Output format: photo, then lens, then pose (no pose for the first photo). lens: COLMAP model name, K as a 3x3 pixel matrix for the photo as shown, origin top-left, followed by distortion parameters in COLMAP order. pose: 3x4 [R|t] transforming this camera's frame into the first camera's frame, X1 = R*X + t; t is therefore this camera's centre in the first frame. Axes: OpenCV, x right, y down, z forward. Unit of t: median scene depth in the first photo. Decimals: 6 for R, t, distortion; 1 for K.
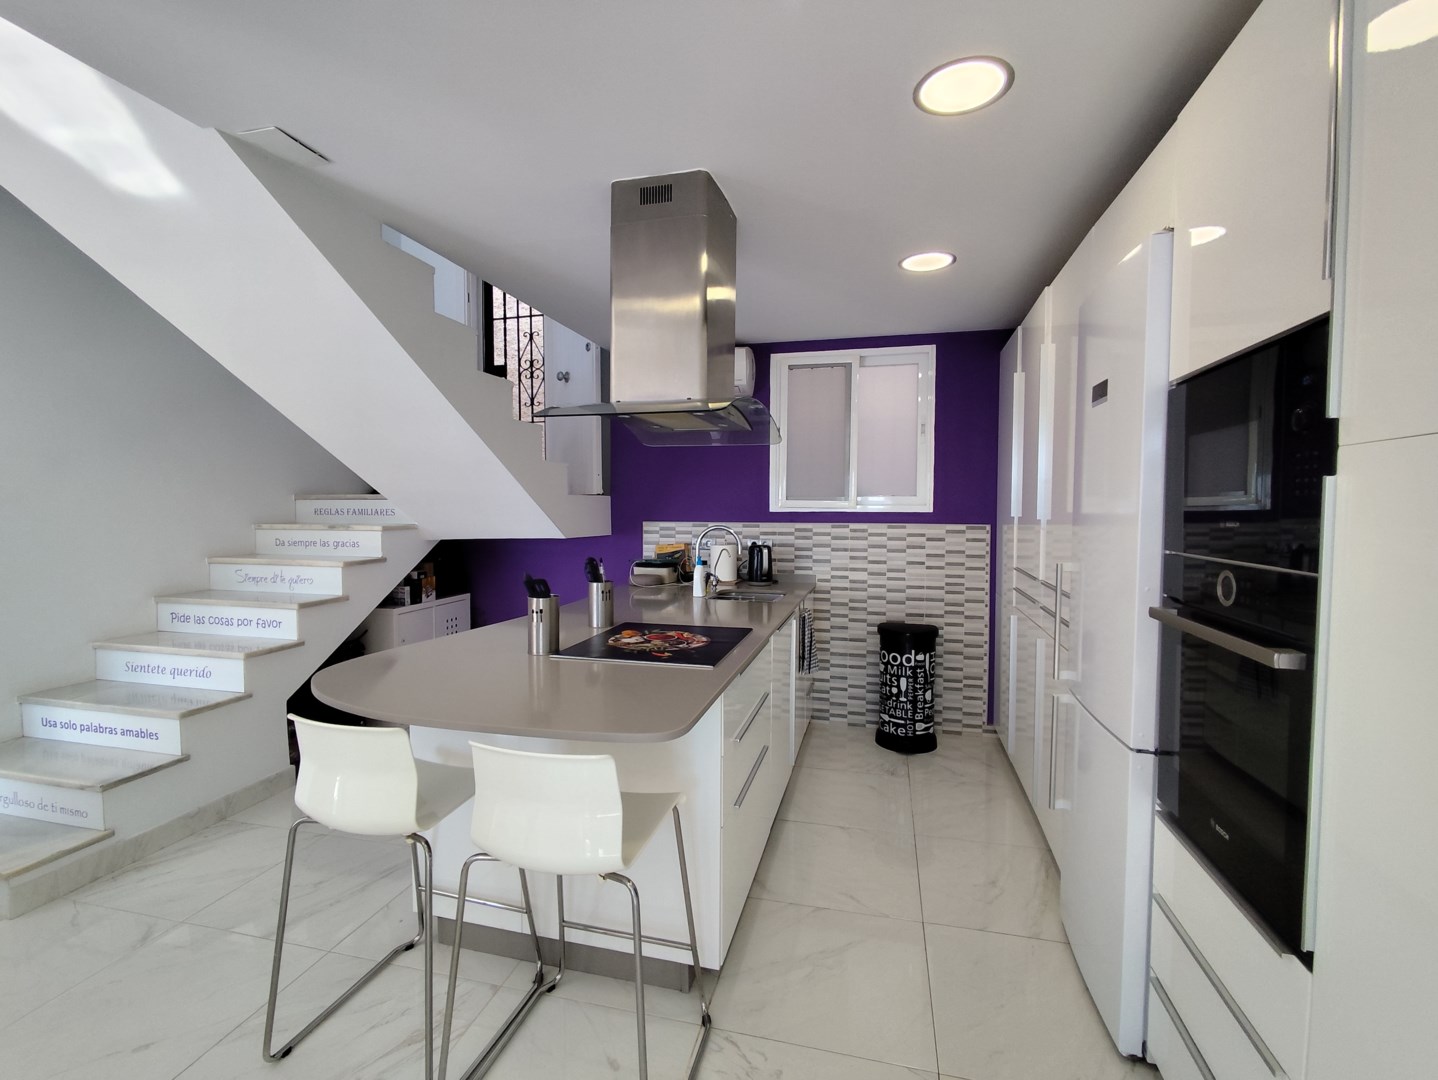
lens RADIAL K [[659.4, 0, 710.5], [0, 659.4, 534.2], [0, 0, 1]] dist [-0.003706, 0.000422]
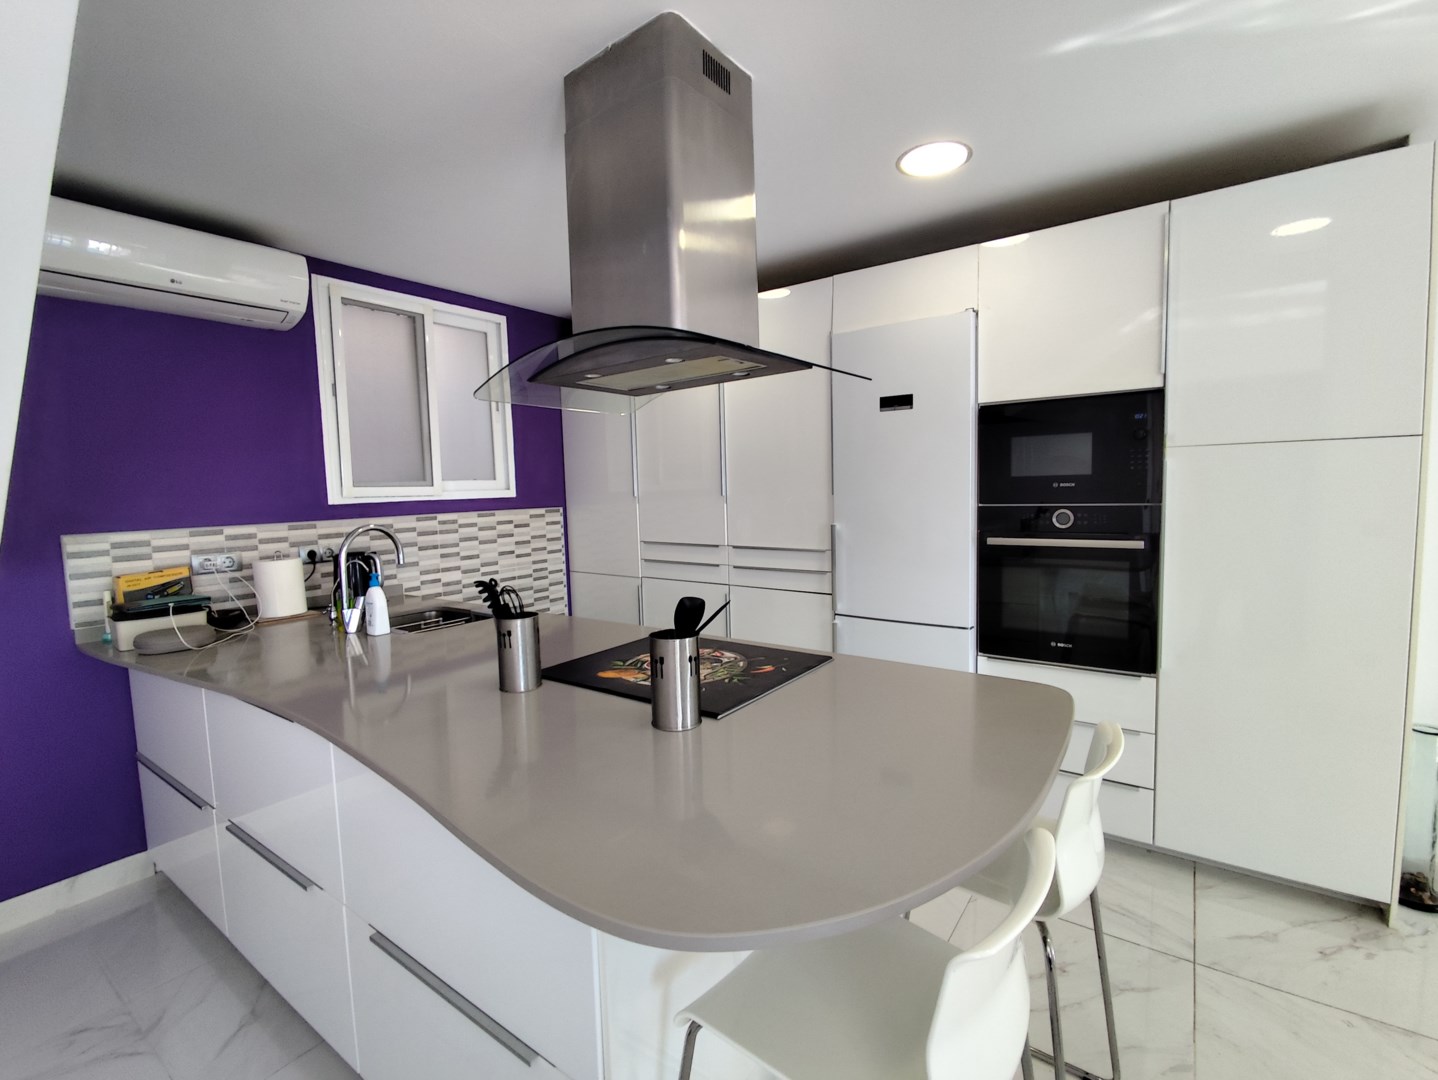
lens RADIAL K [[659.4, 0, 718.0], [0, 659.4, 537.6], [0, 0, 1]] dist [-0.003706, 0.000422]
pose [[0.366020, -0.088031, 0.926434, -0.427914], [0.068716, 0.995355, 0.067431, -0.019103], [-0.928066, 0.038979, 0.370369, 0.384757]]
